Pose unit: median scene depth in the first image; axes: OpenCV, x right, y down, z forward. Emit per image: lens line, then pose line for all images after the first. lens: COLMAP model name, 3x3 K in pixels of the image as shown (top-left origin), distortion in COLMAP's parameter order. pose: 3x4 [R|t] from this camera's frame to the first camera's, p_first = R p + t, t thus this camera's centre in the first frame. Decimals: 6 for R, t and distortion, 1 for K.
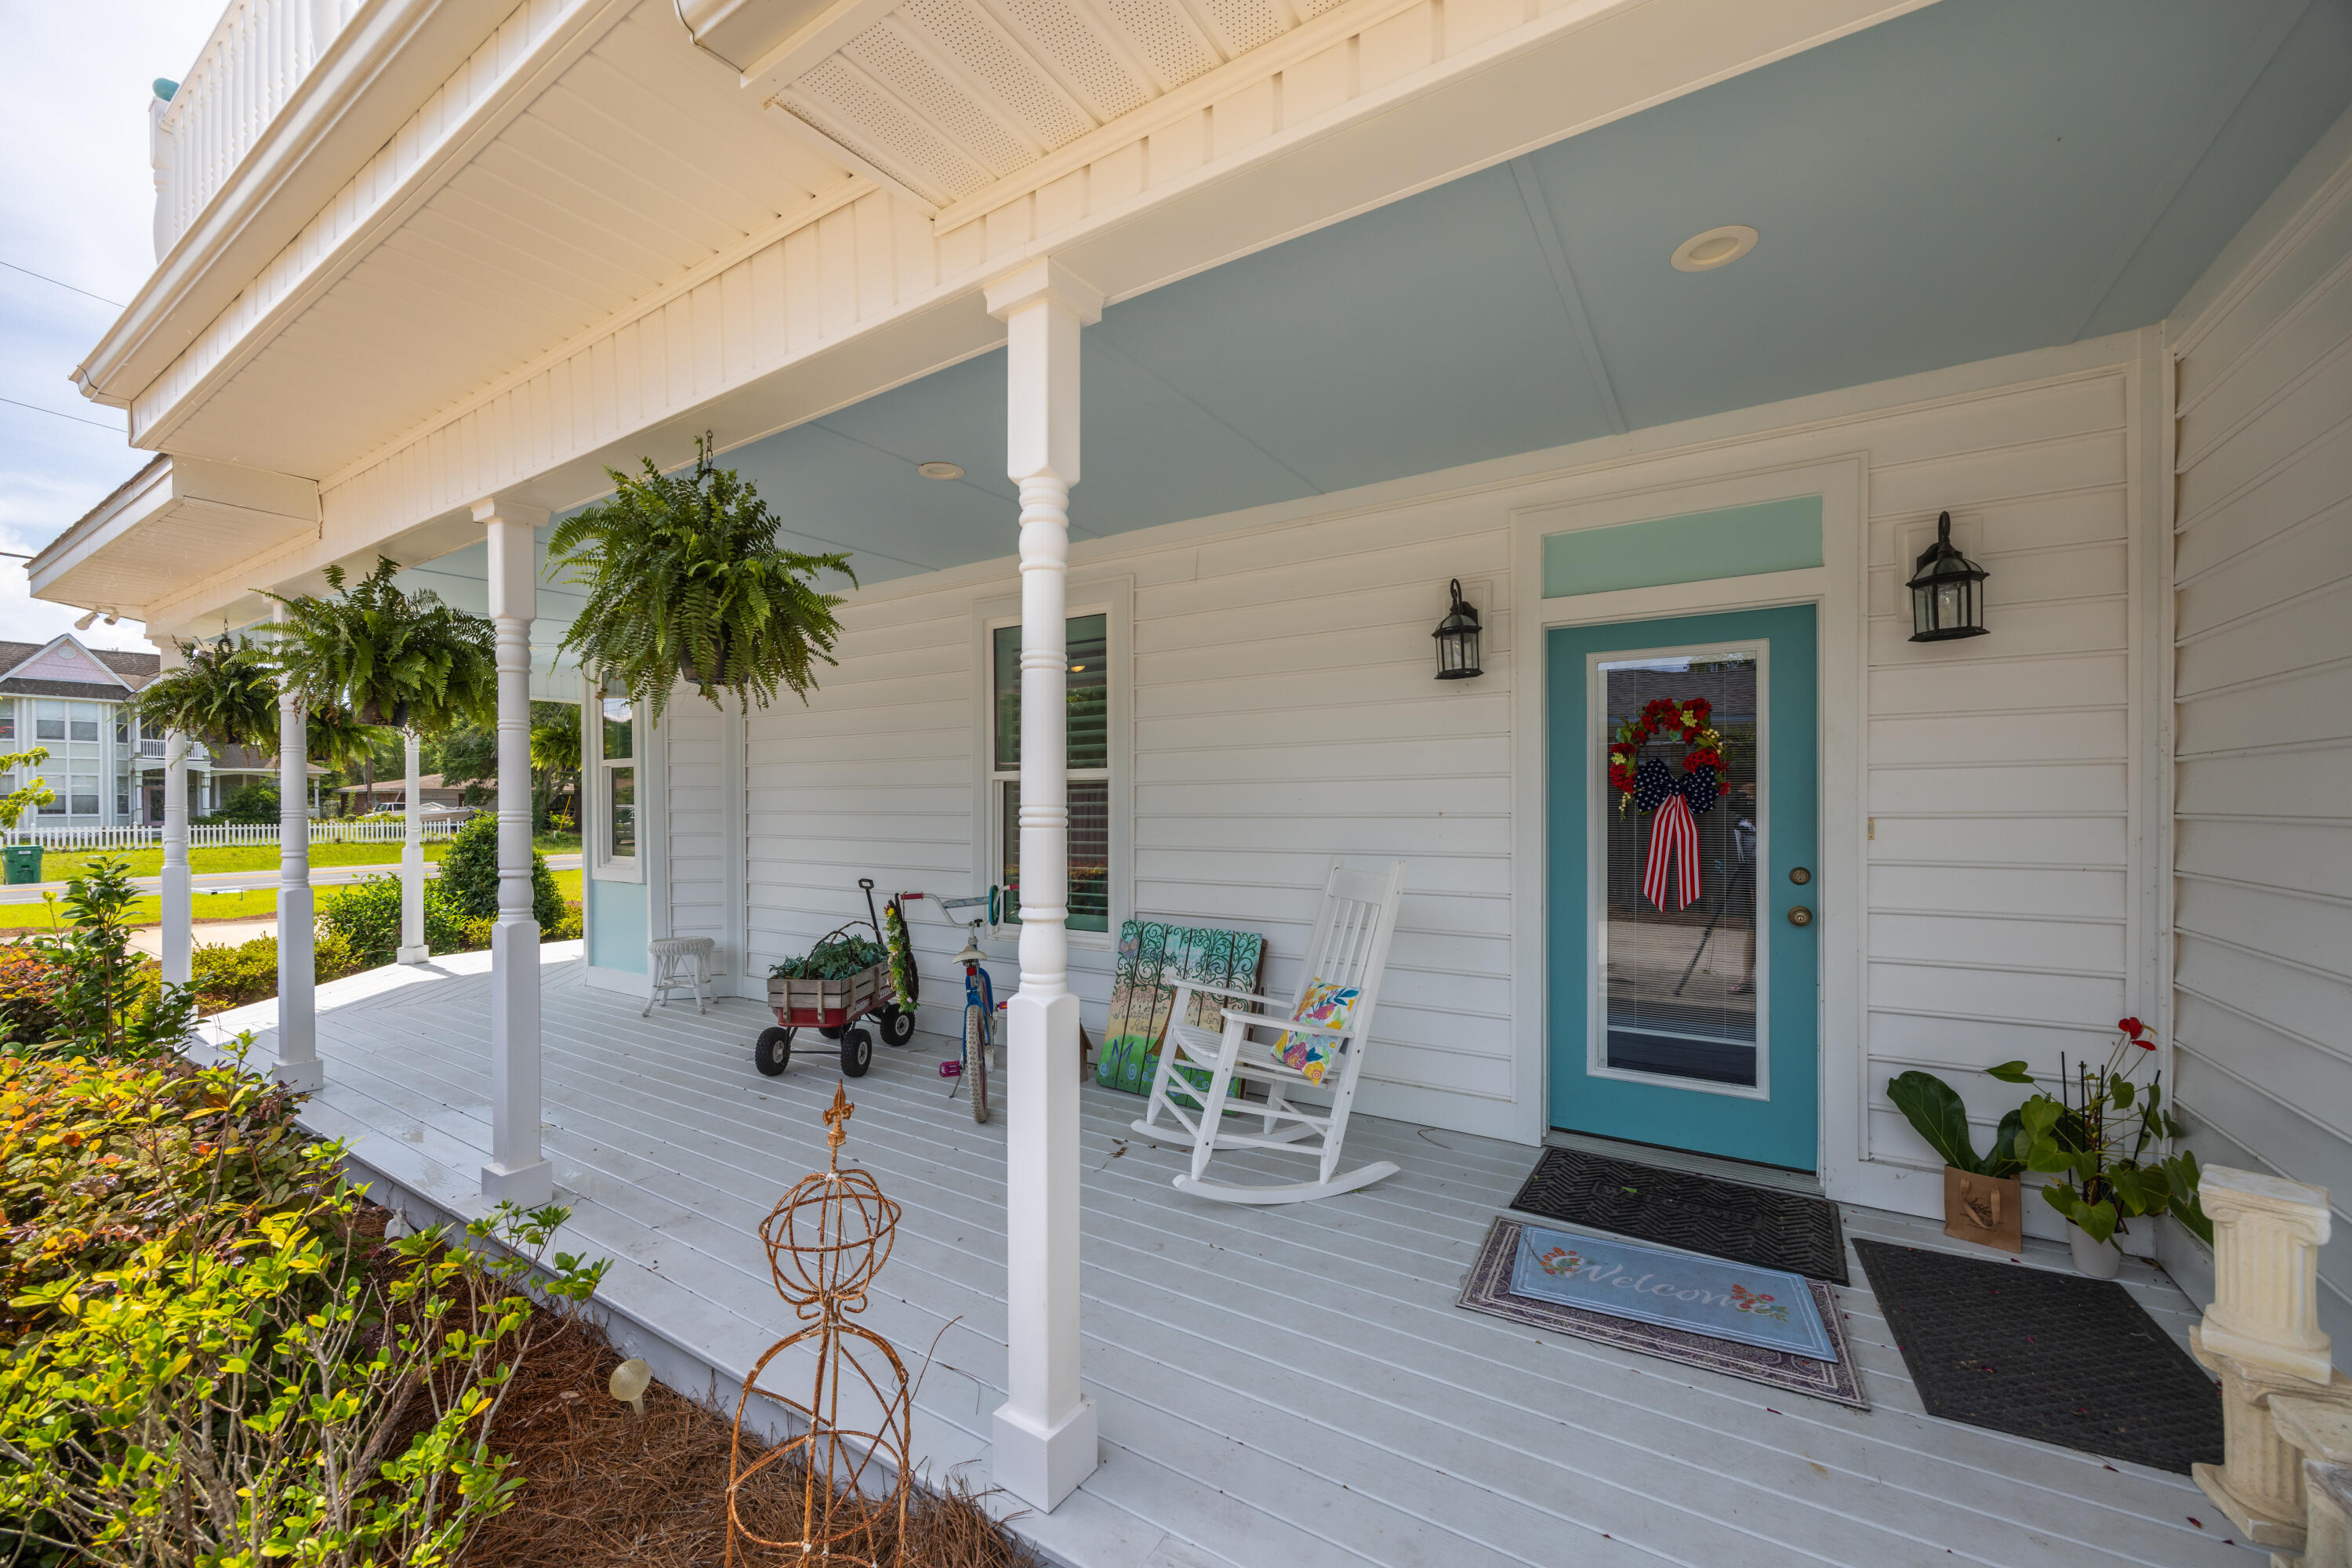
lens RADIAL K [[904.9, 0, 1175.5], [0, 904.9, 803.2], [0, 0, 1]] dist [-0.004978, 0.001853]
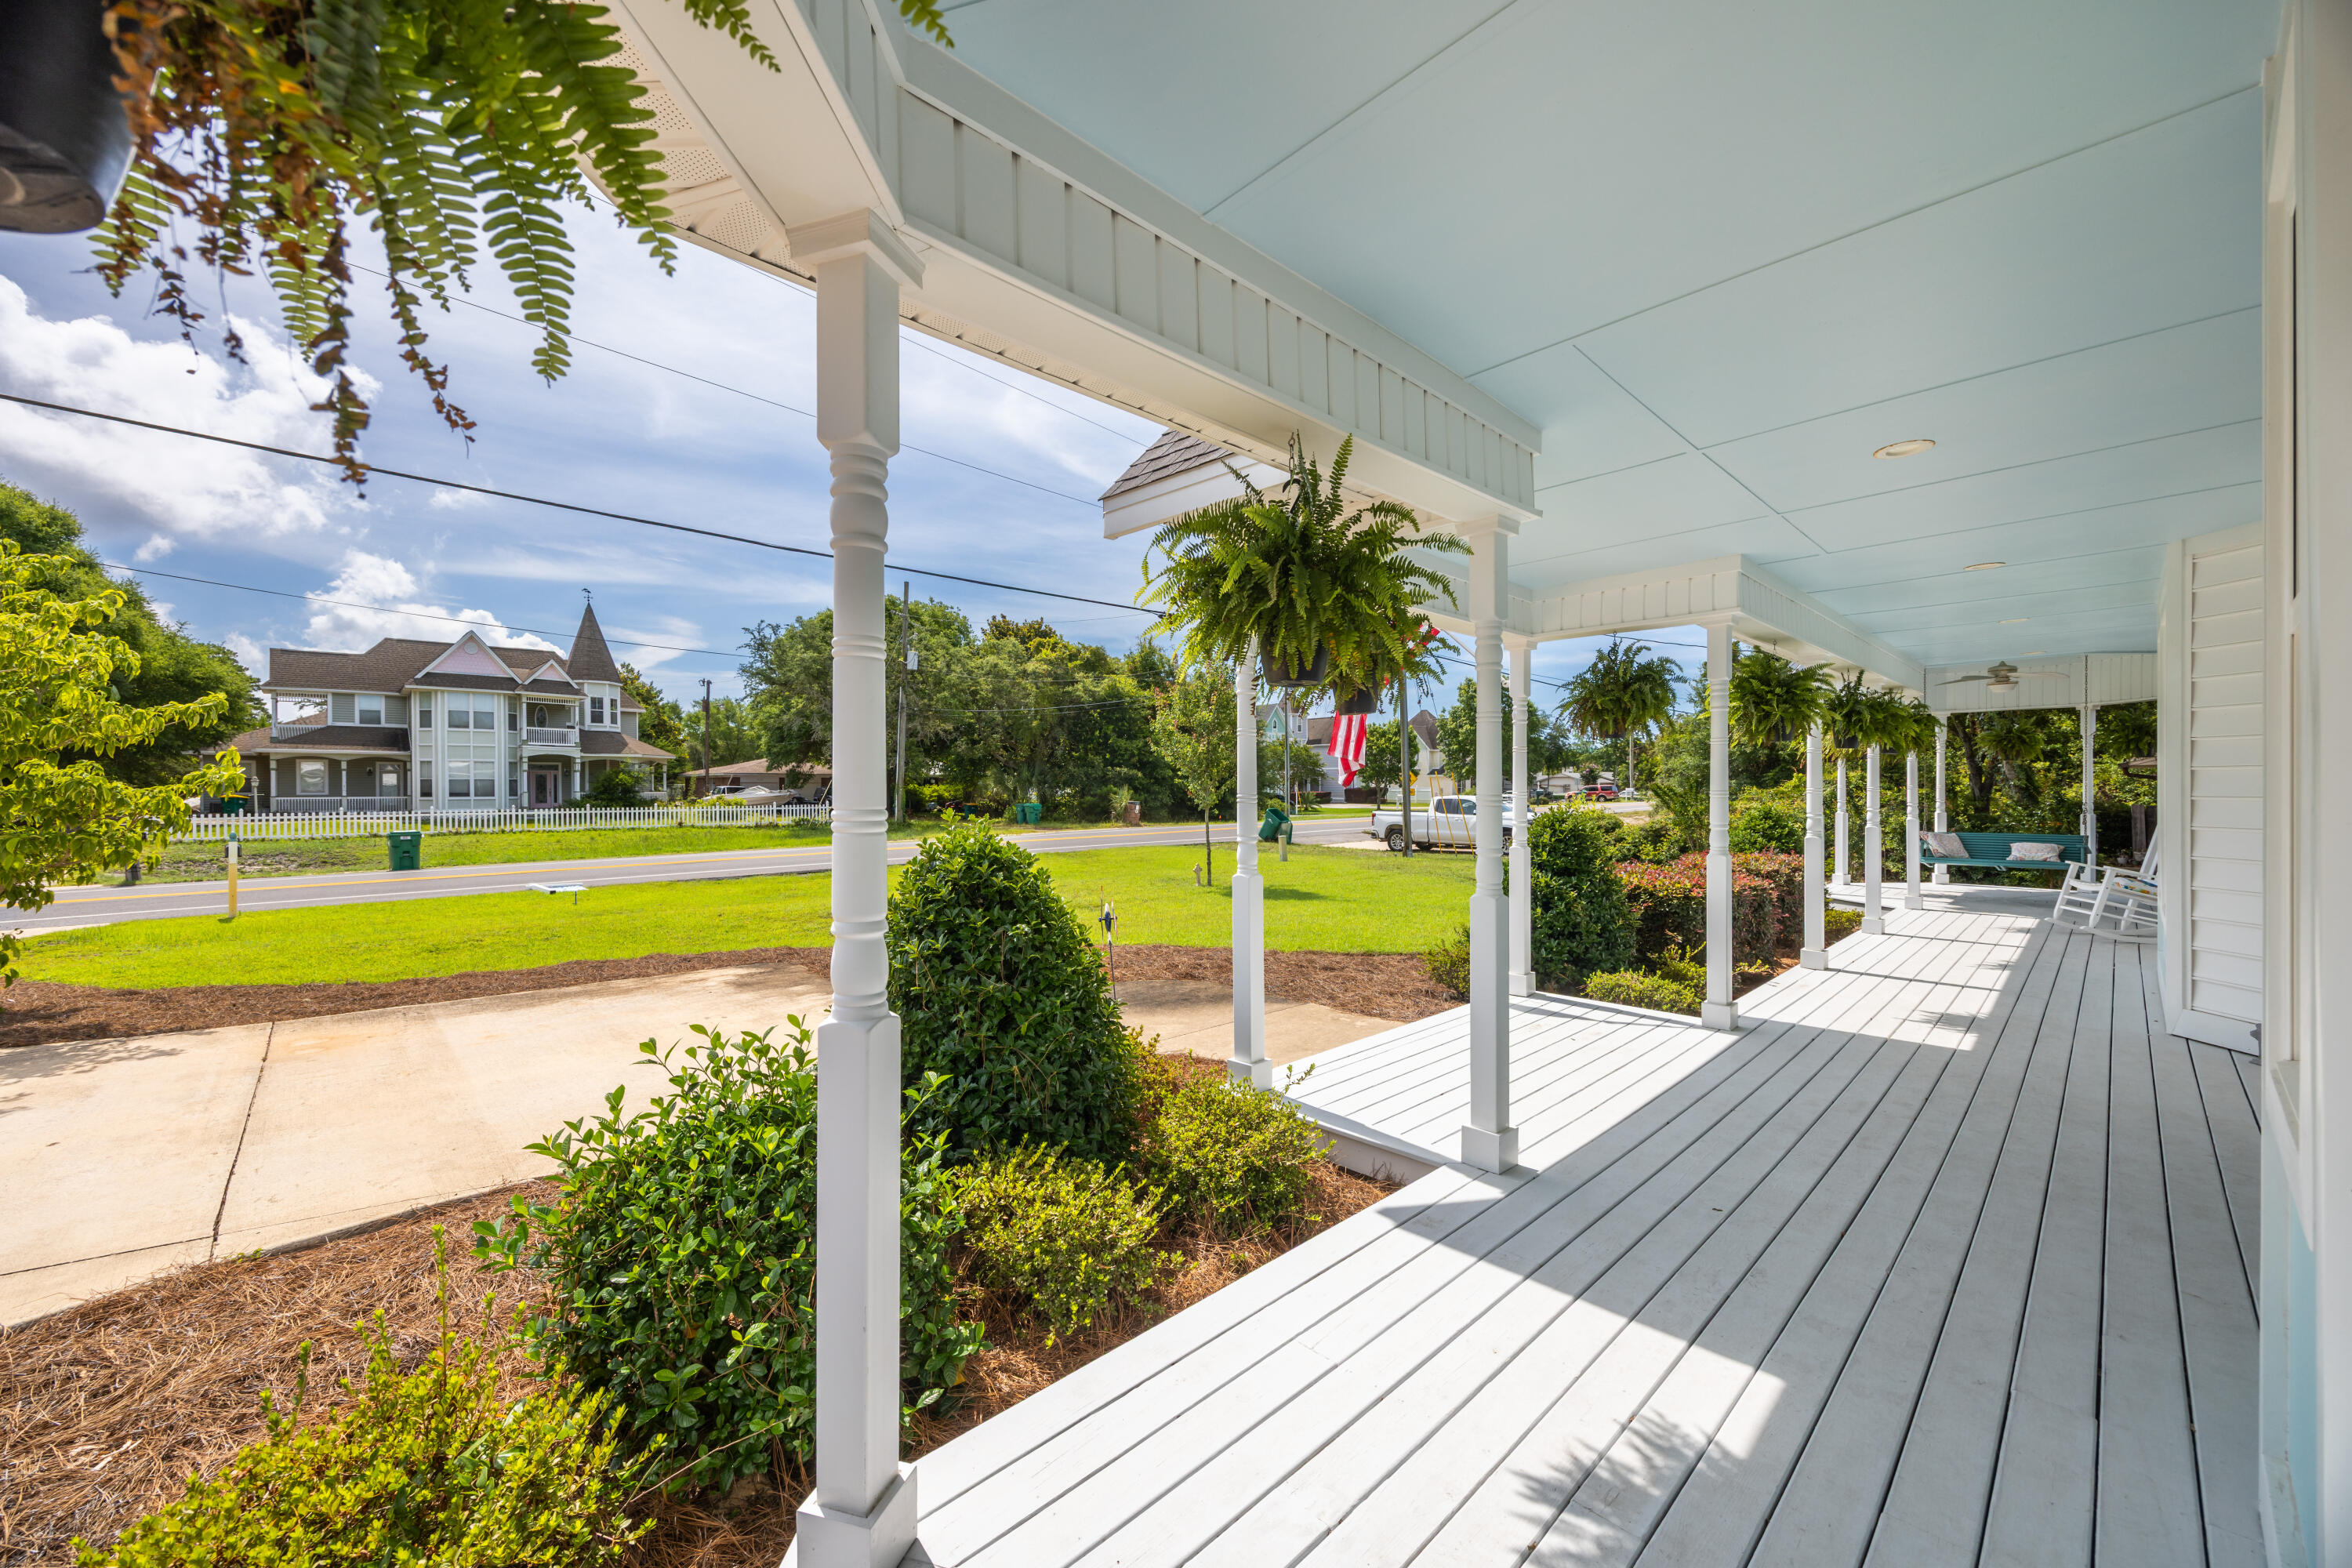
lens RADIAL K [[893.0, 0, 1185.3], [0, 893.0, 784.2], [0, 0, 1]] dist [-0.001759, 0.000207]
pose [[0.971788, -0.001379, -0.235852, -0.144923], [0.001011, 0.999998, -0.001680, -0.000754], [0.235854, 0.001394, 0.971788, 0.163878]]
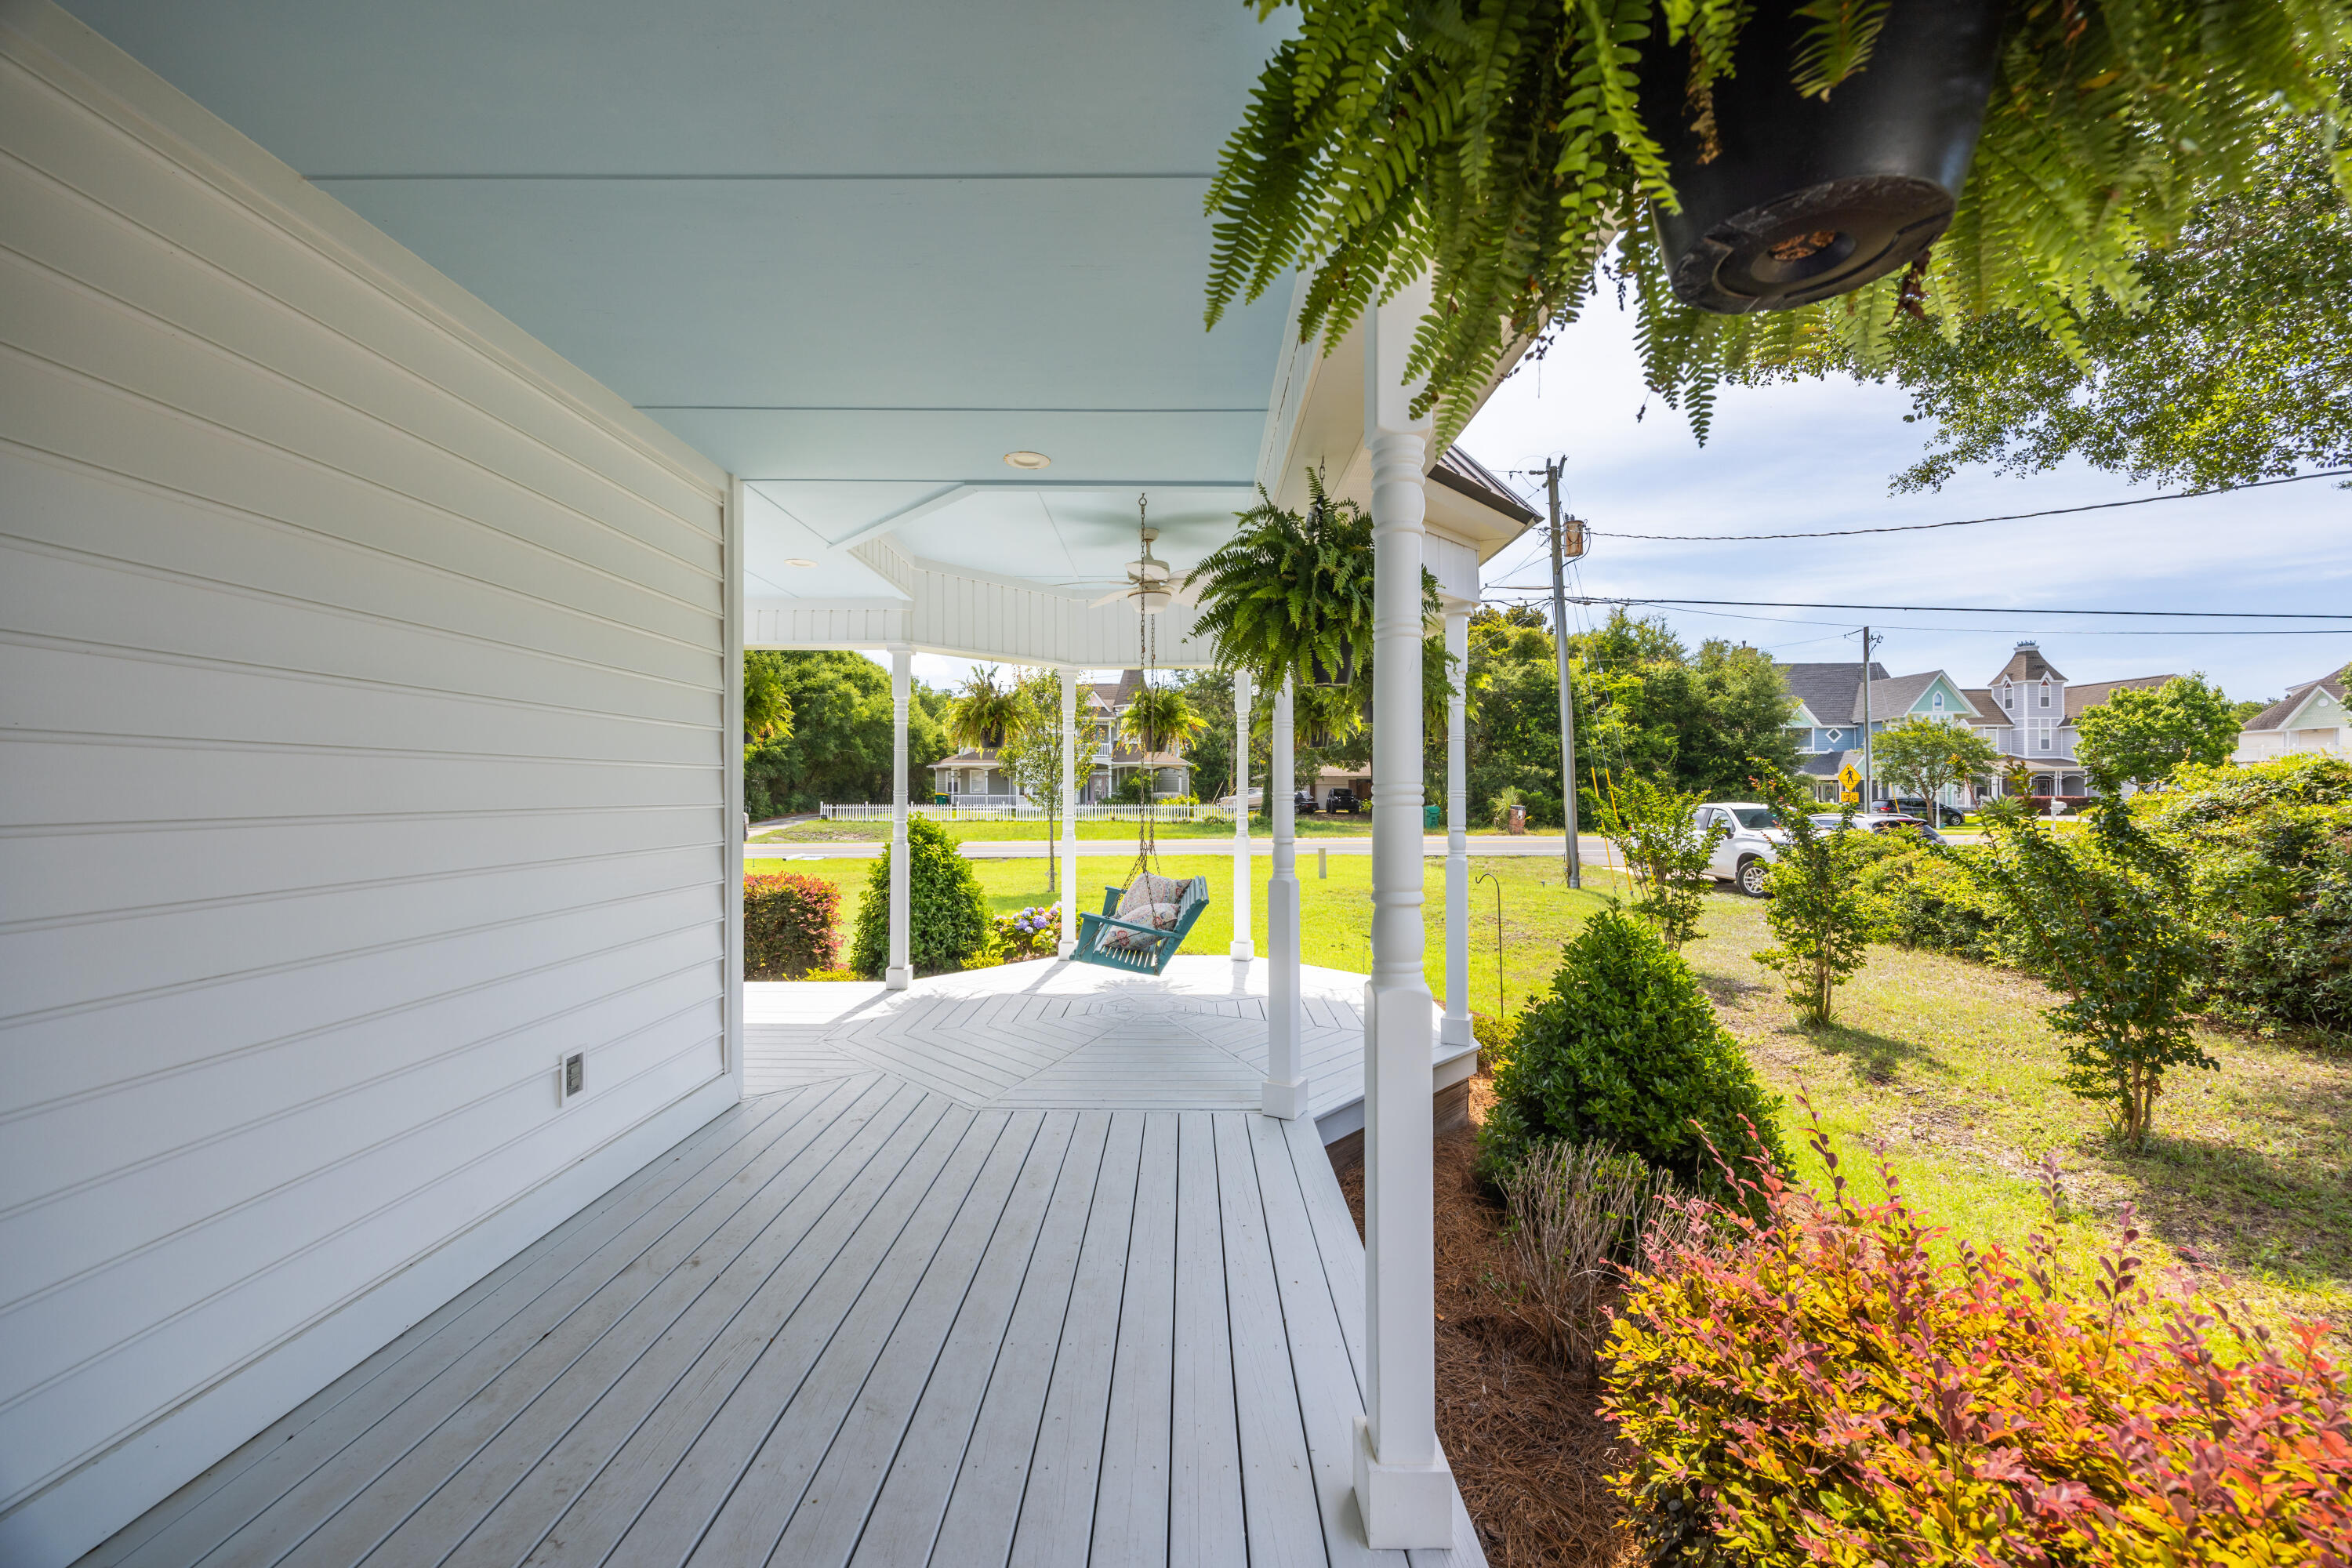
lens RADIAL K [[893.0, 0, 1187.1], [0, 893.0, 801.9], [0, 0, 1]] dist [-0.001759, 0.000207]
pose [[0.529022, 0.013750, -0.848497, 0.157623], [0.000486, 0.999864, 0.016506, -0.001699], [0.848608, -0.009144, 0.528943, 0.417565]]
